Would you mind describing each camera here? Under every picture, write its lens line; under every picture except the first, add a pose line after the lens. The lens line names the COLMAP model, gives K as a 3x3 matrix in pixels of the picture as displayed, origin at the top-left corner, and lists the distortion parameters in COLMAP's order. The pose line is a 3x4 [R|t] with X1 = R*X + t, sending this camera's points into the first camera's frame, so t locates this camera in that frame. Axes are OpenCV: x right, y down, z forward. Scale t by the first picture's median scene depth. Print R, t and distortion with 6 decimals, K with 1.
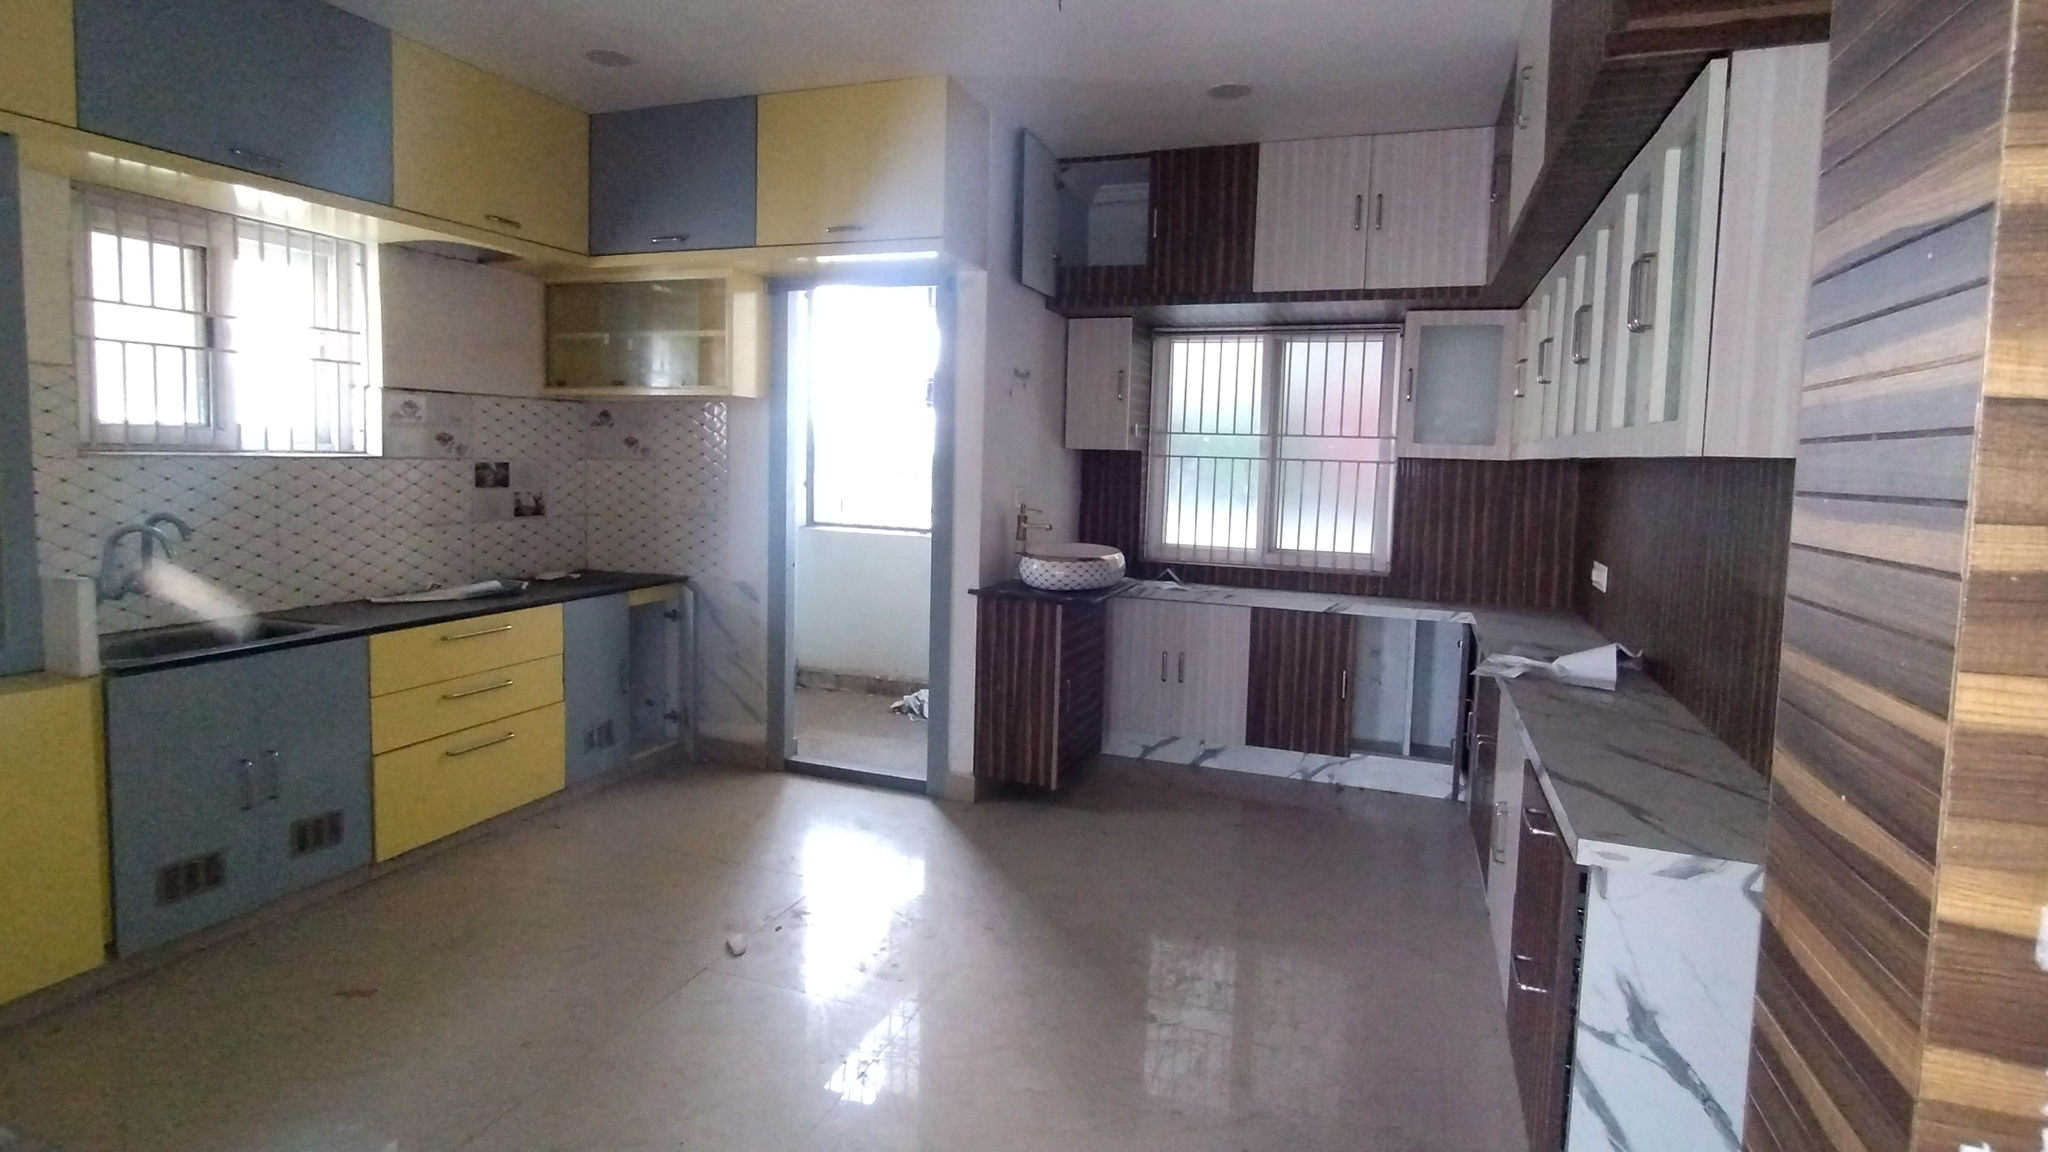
lens RADIAL K [[1007.2, 0, 1010.8], [0, 1007.2, 523.2], [0, 0, 1]] dist [-0.010056, -0.000022]
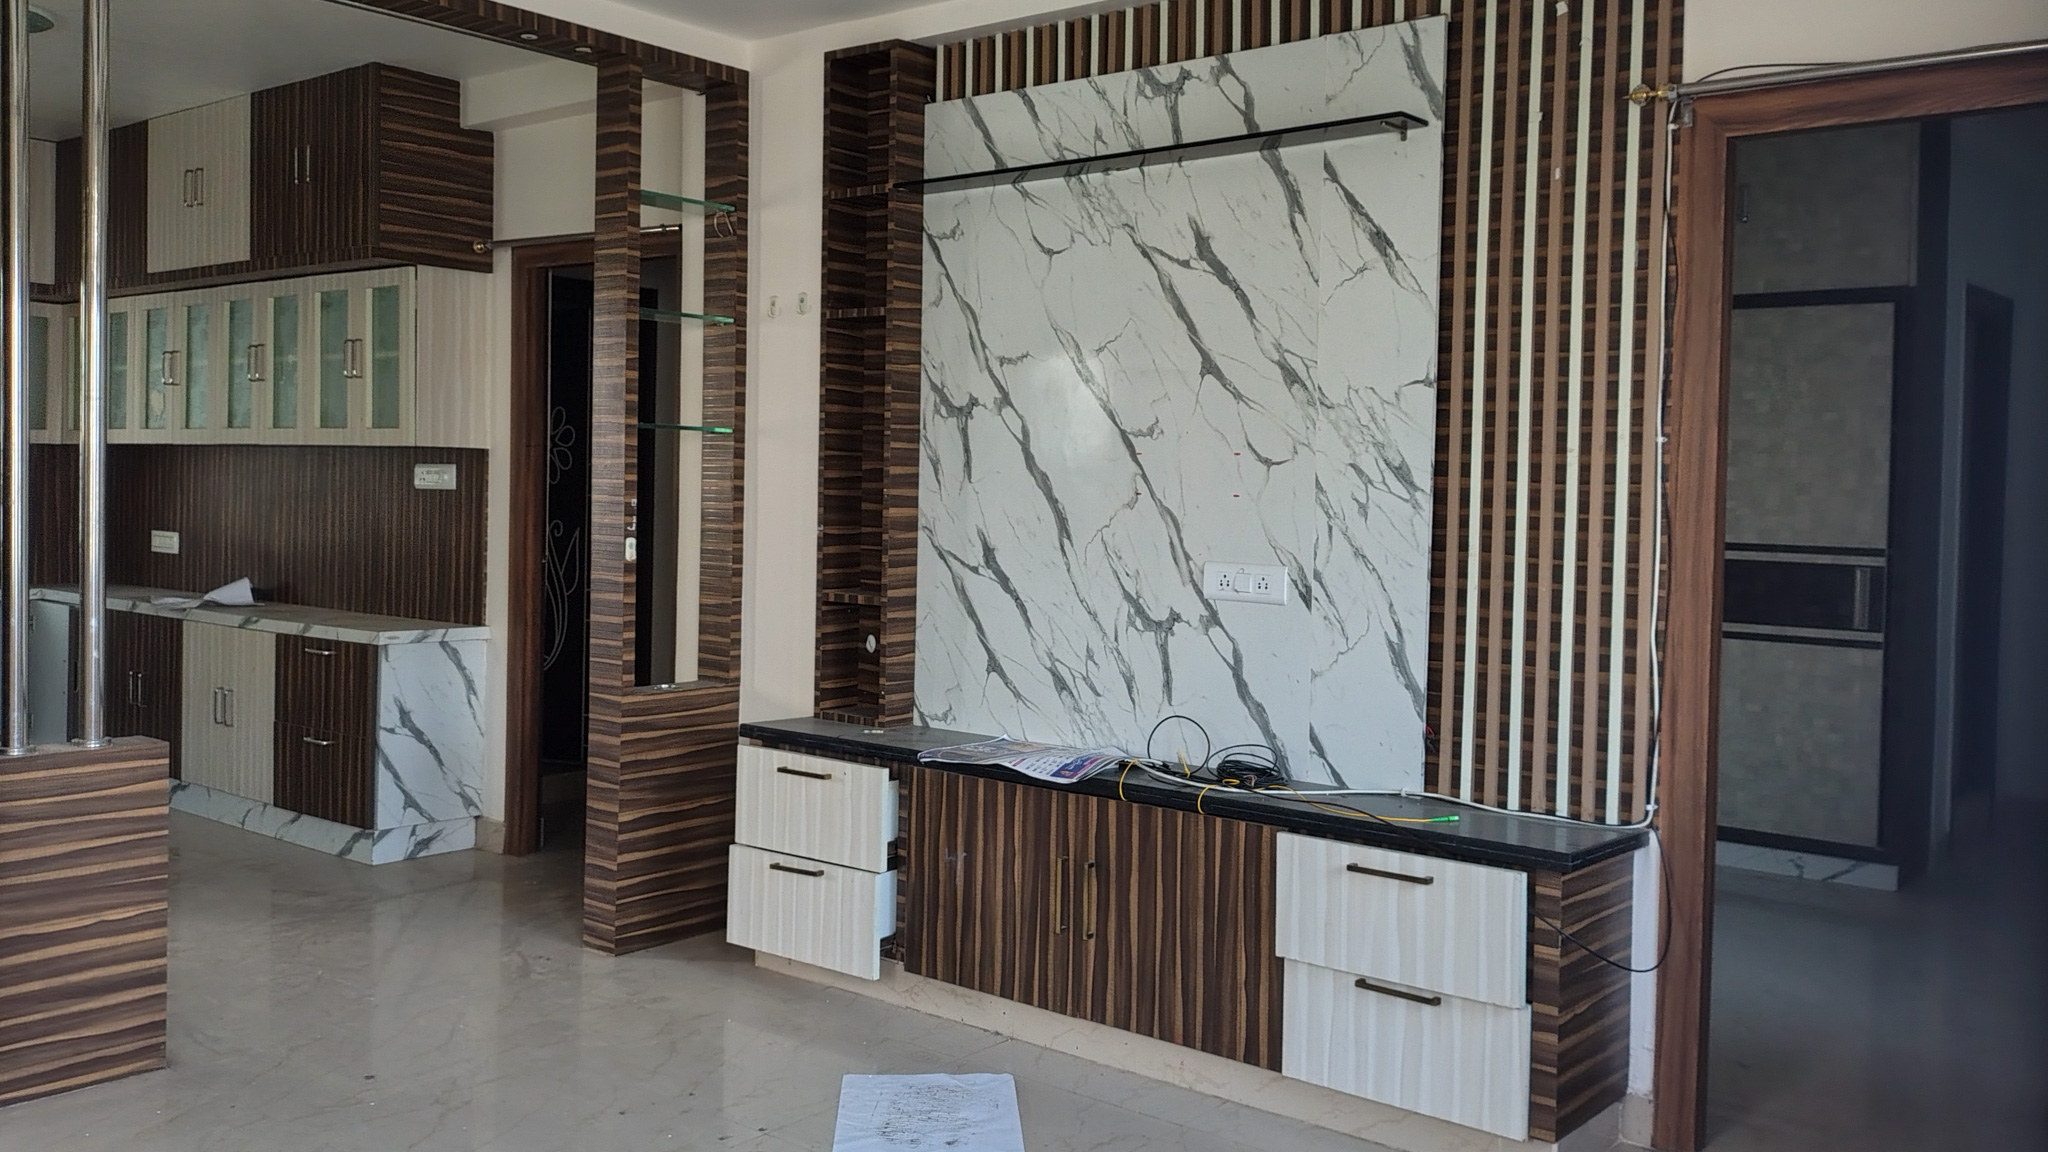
lens RADIAL K [[1700.7, 0, 1016.8], [0, 1700.7, 521.7], [0, 0, 1]] dist [0.129797, -0.241356]
pose [[0.307761, -0.042333, 0.950522, -0.918548], [0.051601, 0.998282, 0.027753, 0.020971], [-0.950064, 0.040507, 0.309416, -0.518927]]
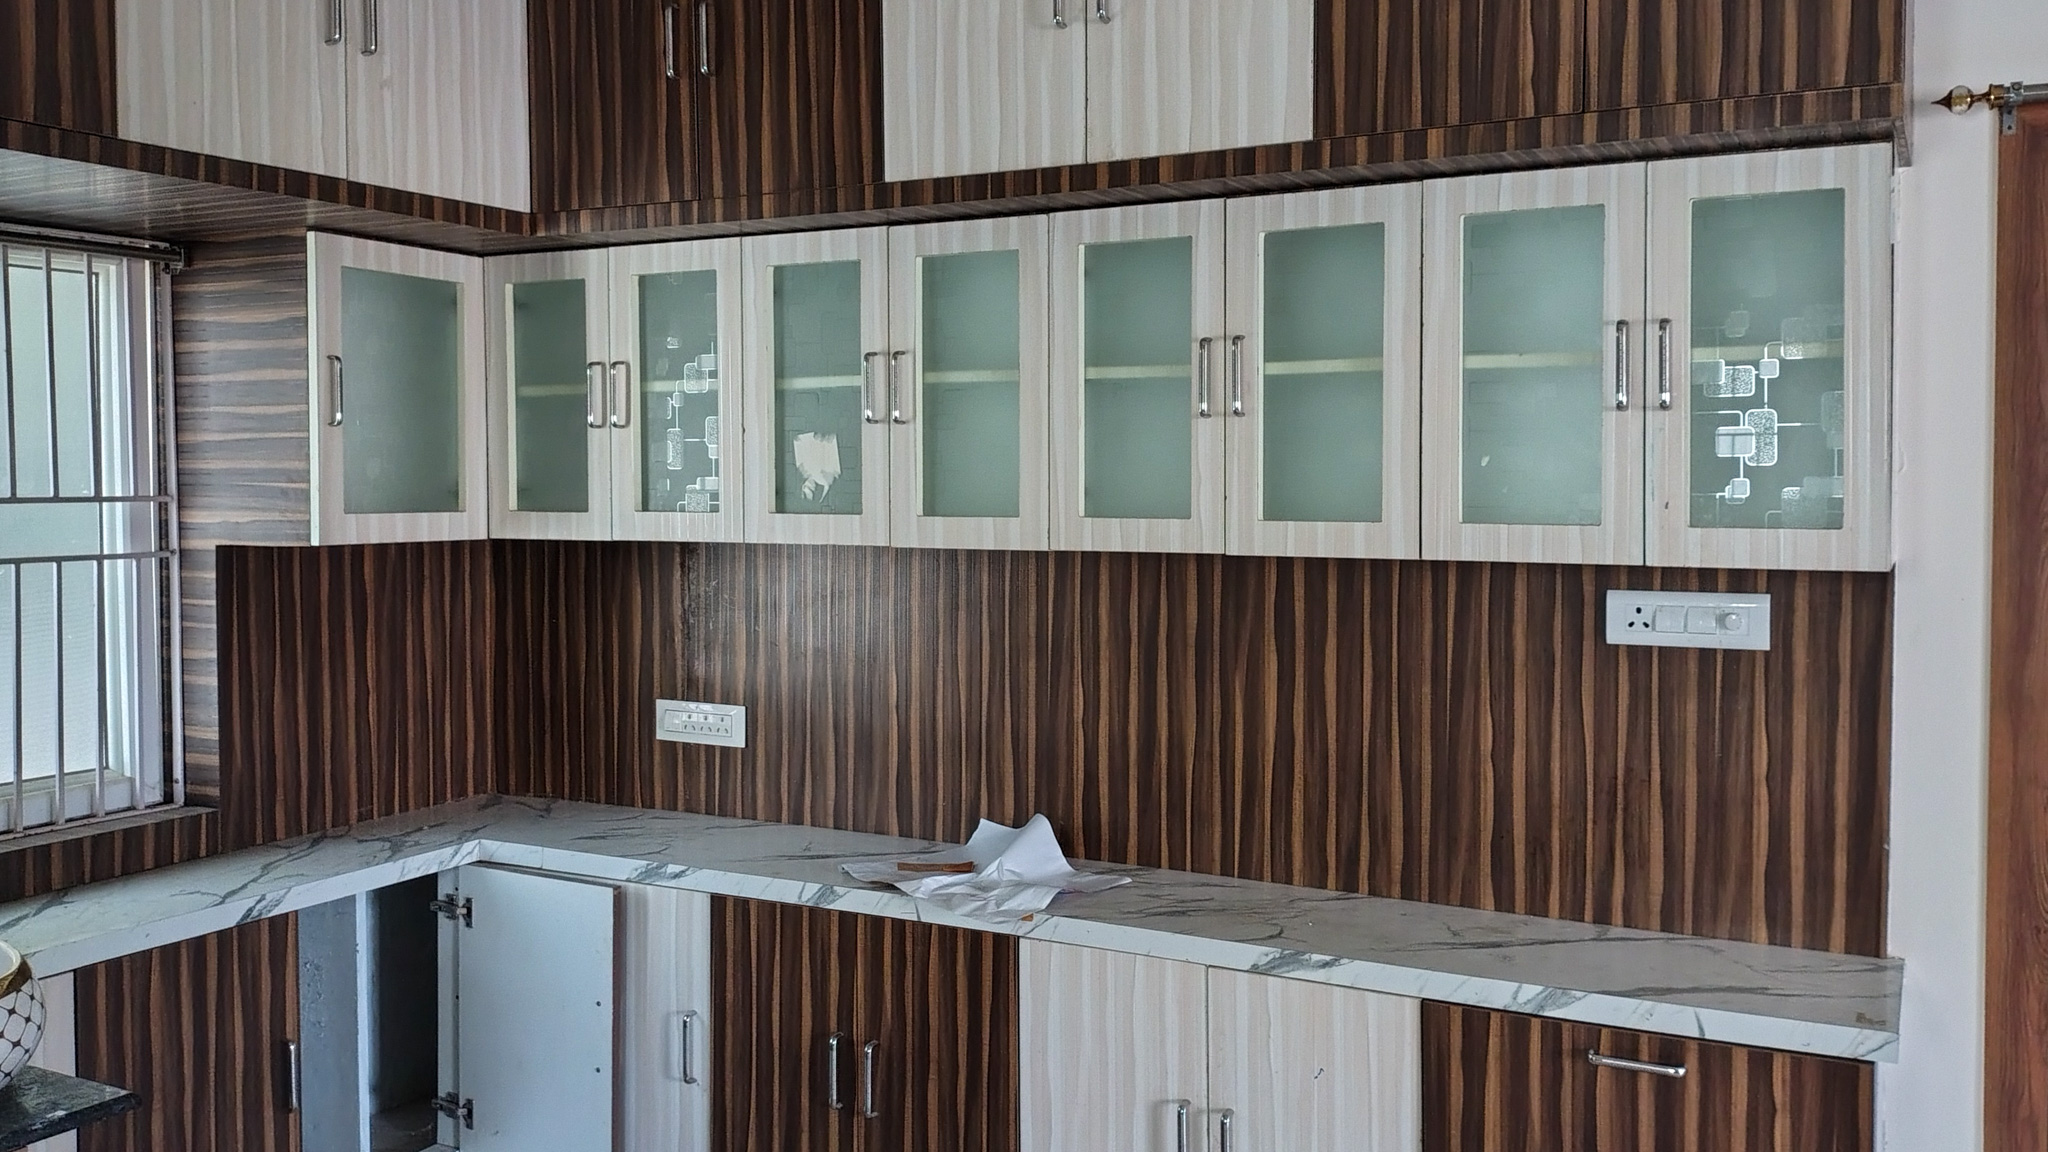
lens RADIAL K [[1702.5, 0, 1000.9], [0, 1702.5, 514.0], [0, 0, 1]] dist [0.122529, -0.233790]
pose [[0.127687, -0.056854, 0.990184, -0.359962], [0.073633, 0.996144, 0.047701, -0.095732], [-0.989077, 0.066819, 0.131381, 0.591183]]
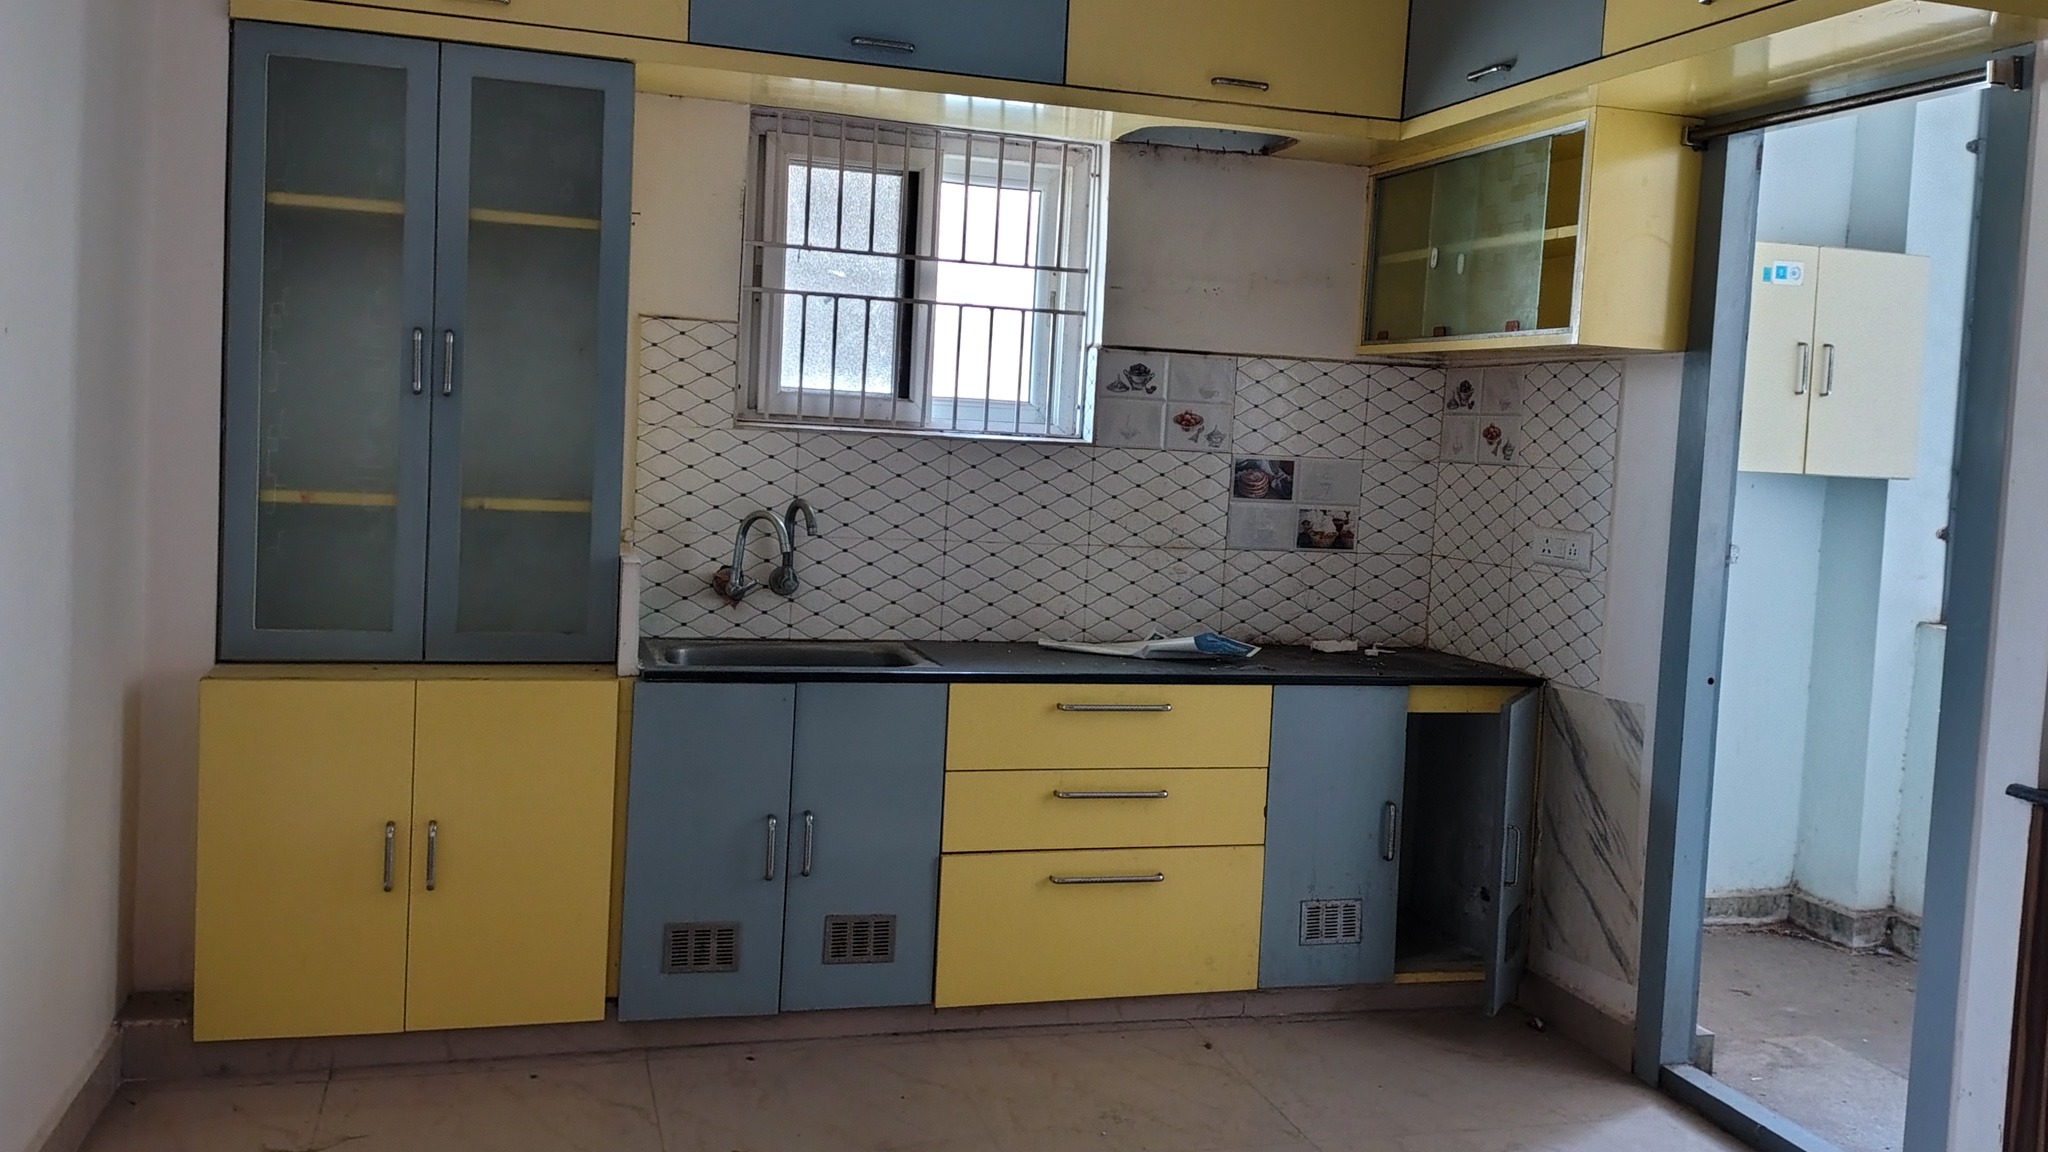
lens RADIAL K [[1661.7, 0, 1021.5], [0, 1661.7, 503.6], [0, 0, 1]] dist [0.047349, -0.001841]
pose [[0.604390, 0.043315, -0.795510, 0.247016], [-0.091739, 0.995663, -0.015486, -0.001698], [0.791389, 0.082340, 0.605742, 0.231831]]
